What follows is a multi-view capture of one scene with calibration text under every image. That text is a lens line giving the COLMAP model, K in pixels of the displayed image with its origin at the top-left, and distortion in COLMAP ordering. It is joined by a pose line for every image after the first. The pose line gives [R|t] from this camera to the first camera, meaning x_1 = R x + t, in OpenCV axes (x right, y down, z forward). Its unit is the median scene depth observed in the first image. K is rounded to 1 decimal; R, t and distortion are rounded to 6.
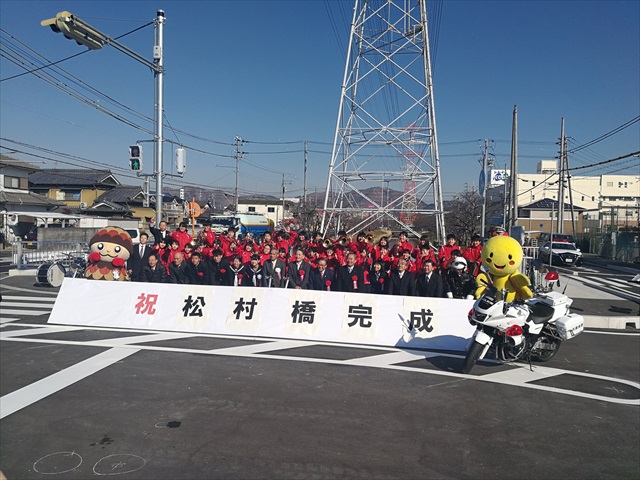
lens RADIAL K [[513.9, 0, 326.8], [0, 513.9, 243.3], [0, 0, 1]] dist [0.041358, -0.063438]
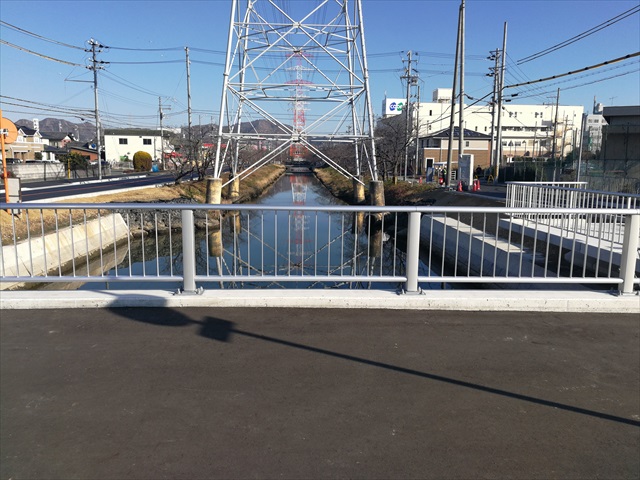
lens RADIAL K [[513.9, 0, 326.8], [0, 513.9, 243.3], [0, 0, 1]] dist [0.041358, -0.063438]
pose [[0.976183, -0.048415, 0.211476, -0.022083], [0.021460, 0.991550, 0.127941, -0.003212], [-0.215884, -0.120355, 0.968973, 0.257805]]
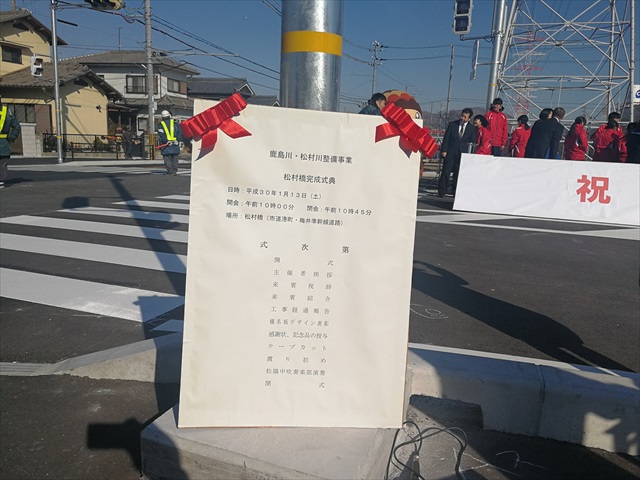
lens RADIAL K [[513.9, 0, 326.8], [0, 513.9, 243.3], [0, 0, 1]] dist [0.041358, -0.063438]
pose [[0.984510, 0.052854, -0.167175, -0.138032], [-0.027335, 0.988091, 0.151420, 0.021312], [0.173187, -0.144505, 0.974230, 0.046653]]
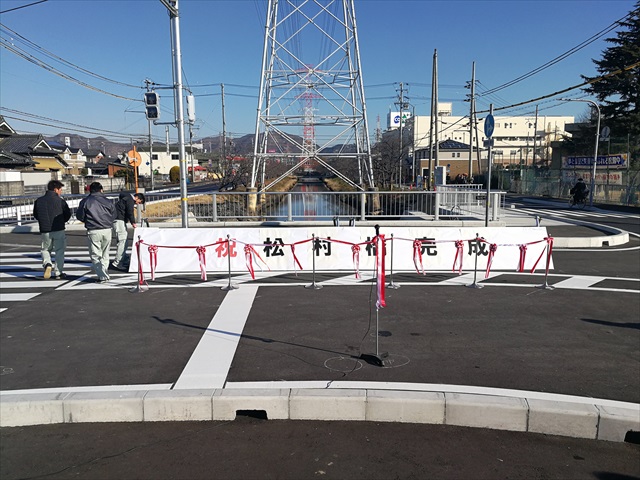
lens RADIAL K [[513.9, 0, 326.8], [0, 513.9, 243.3], [0, 0, 1]] dist [0.041358, -0.063438]
pose [[0.979502, -0.057859, 0.192945, -0.081090], [0.037182, 0.993333, 0.109116, 0.000167], [-0.197972, -0.099705, 0.975124, -0.016842]]
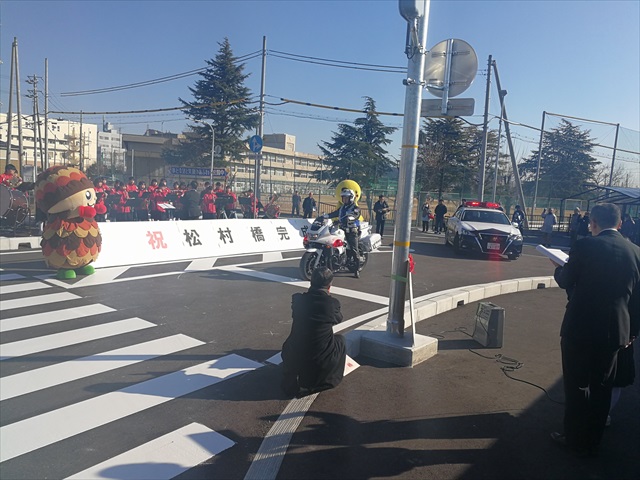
lens RADIAL K [[509.3, 0, 336.5], [0, 509.3, 243.0], [0, 0, 1]] dist [0.001823, -0.011187]
pose [[0.438948, -0.097153, 0.893244, -0.268633], [-0.008788, 0.993625, 0.112389, -0.000699], [-0.898469, -0.057183, 0.435297, 0.039529]]
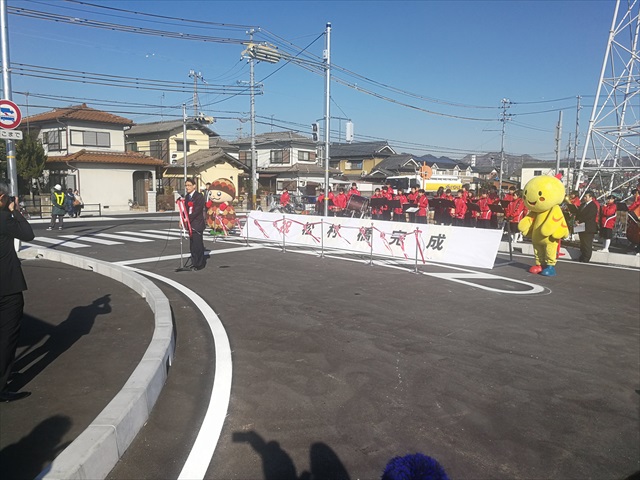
lens RADIAL K [[513.9, 0, 326.8], [0, 513.9, 243.3], [0, 0, 1]] dist [0.041358, -0.063438]
pose [[0.841130, 0.045446, -0.538920, 0.140815], [-0.011440, 0.997735, 0.066282, 0.014387], [0.540711, -0.049587, 0.839745, -0.058108]]
